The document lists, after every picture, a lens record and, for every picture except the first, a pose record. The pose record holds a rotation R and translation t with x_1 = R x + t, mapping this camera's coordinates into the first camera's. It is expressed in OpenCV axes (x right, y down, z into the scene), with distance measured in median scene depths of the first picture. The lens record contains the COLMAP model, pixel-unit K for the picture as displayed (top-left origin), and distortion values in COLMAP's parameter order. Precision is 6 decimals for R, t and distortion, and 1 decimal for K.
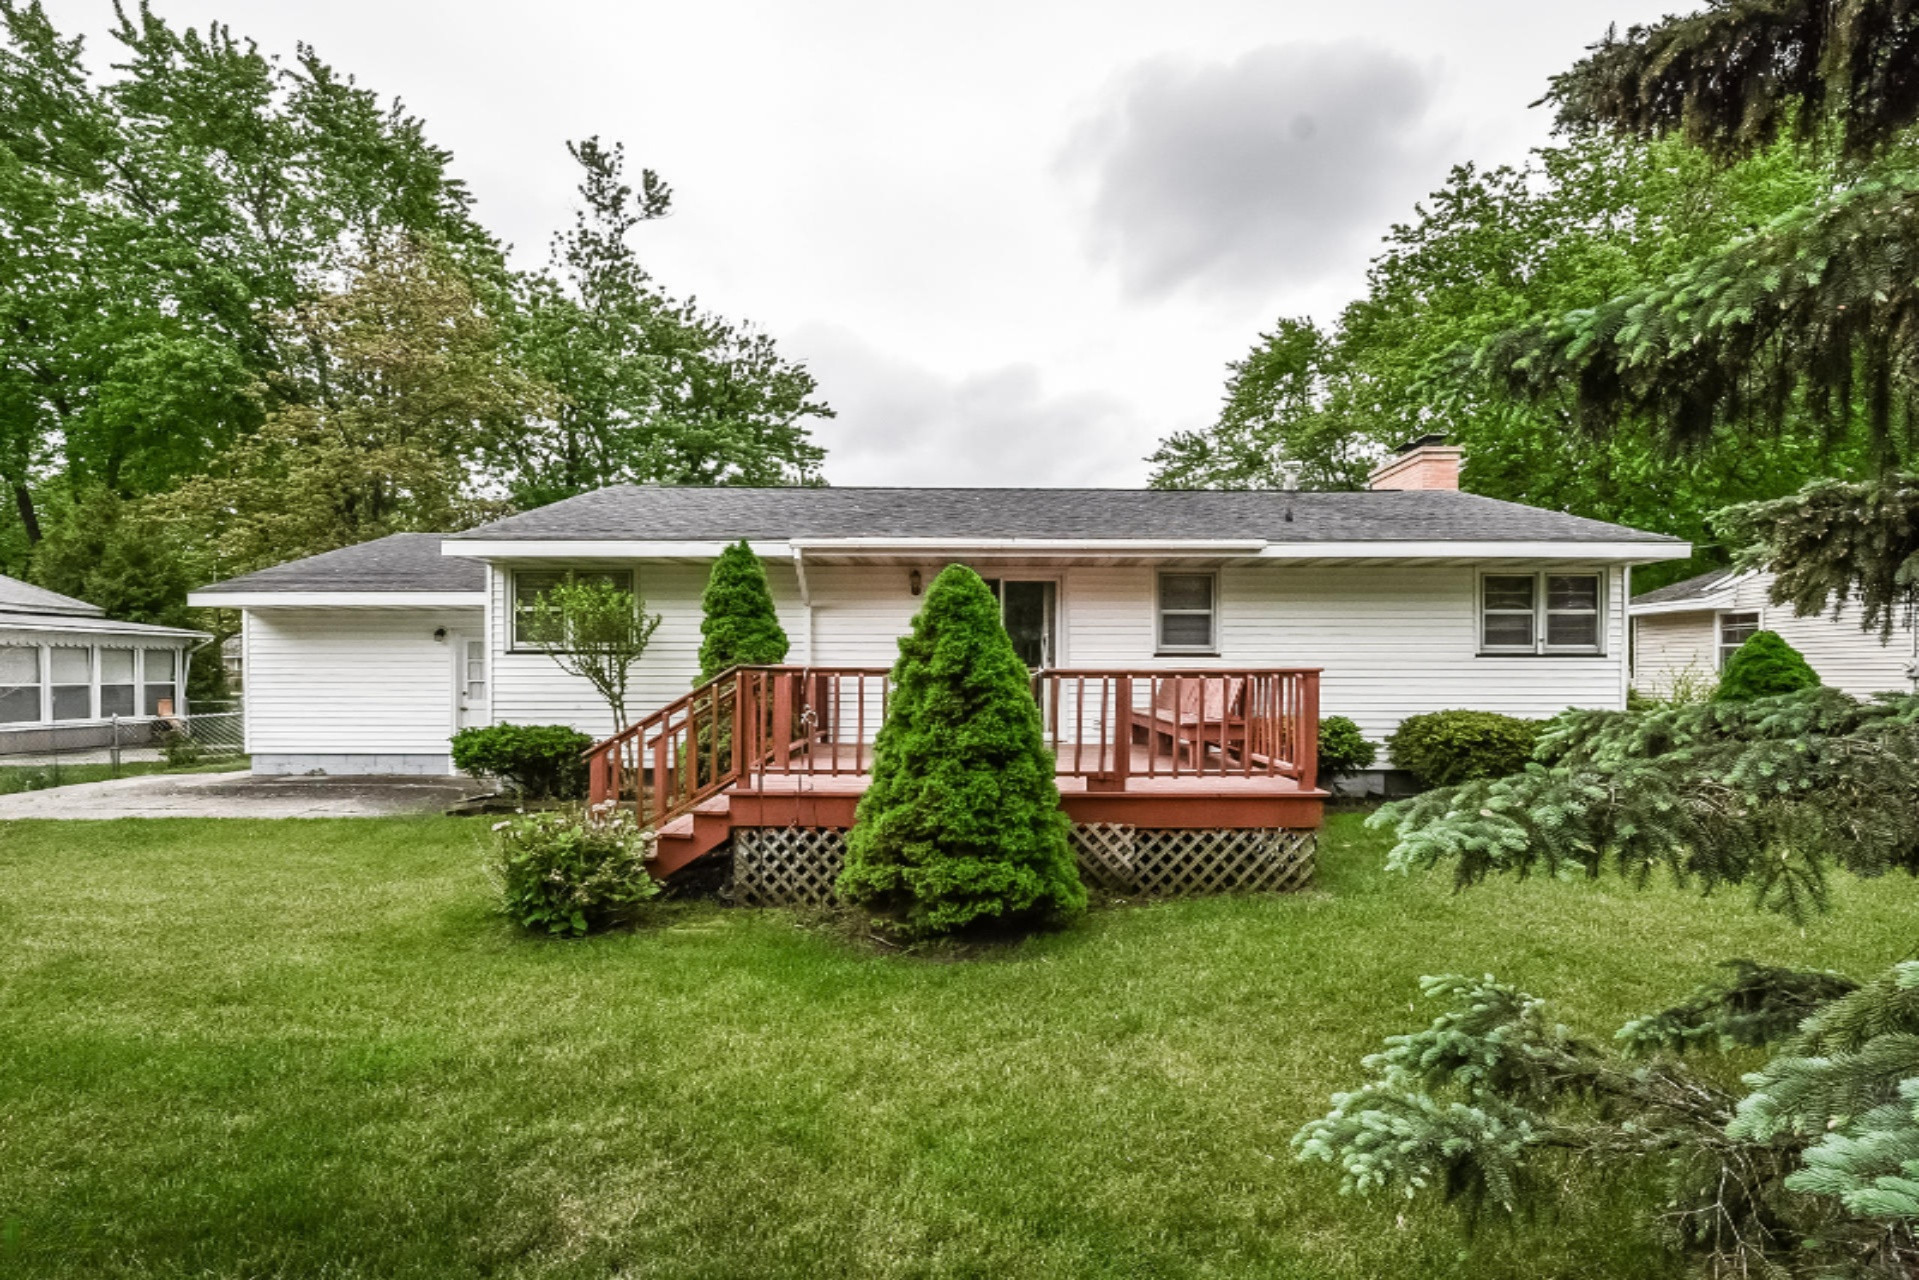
lens RADIAL K [[855.5, 0, 968.4], [0, 855.5, 659.7], [0, 0, 1]] dist [0.018407, -0.016462]
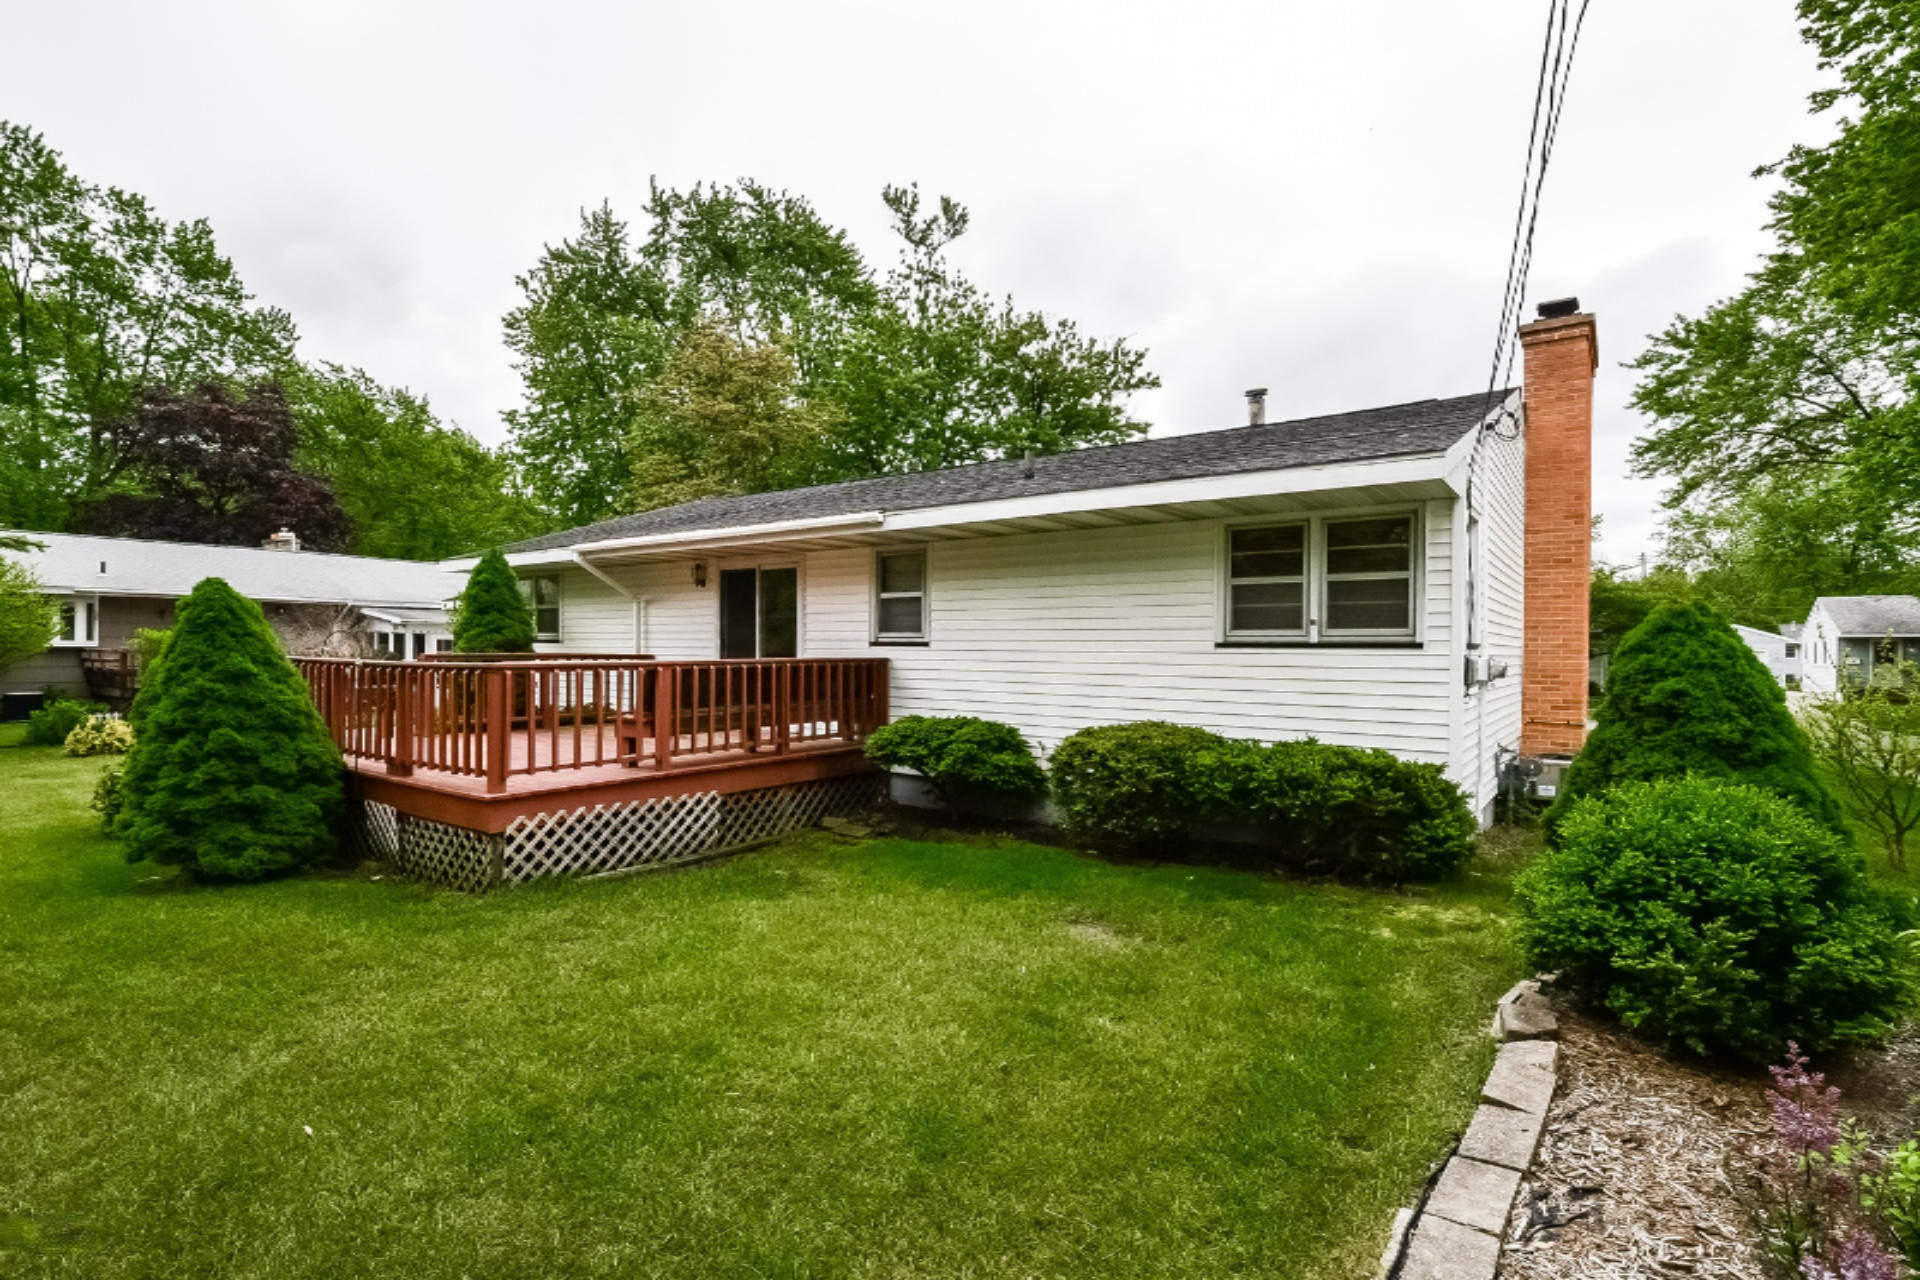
lens RADIAL K [[856.0, 0, 968.9], [0, 856.0, 659.7], [0, 0, 1]] dist [0.018407, -0.016462]
pose [[0.807796, 0.013530, -0.589307, 0.834714], [0.000366, 0.999725, 0.023455, -0.009493], [0.589462, -0.019163, 0.807568, 0.325164]]
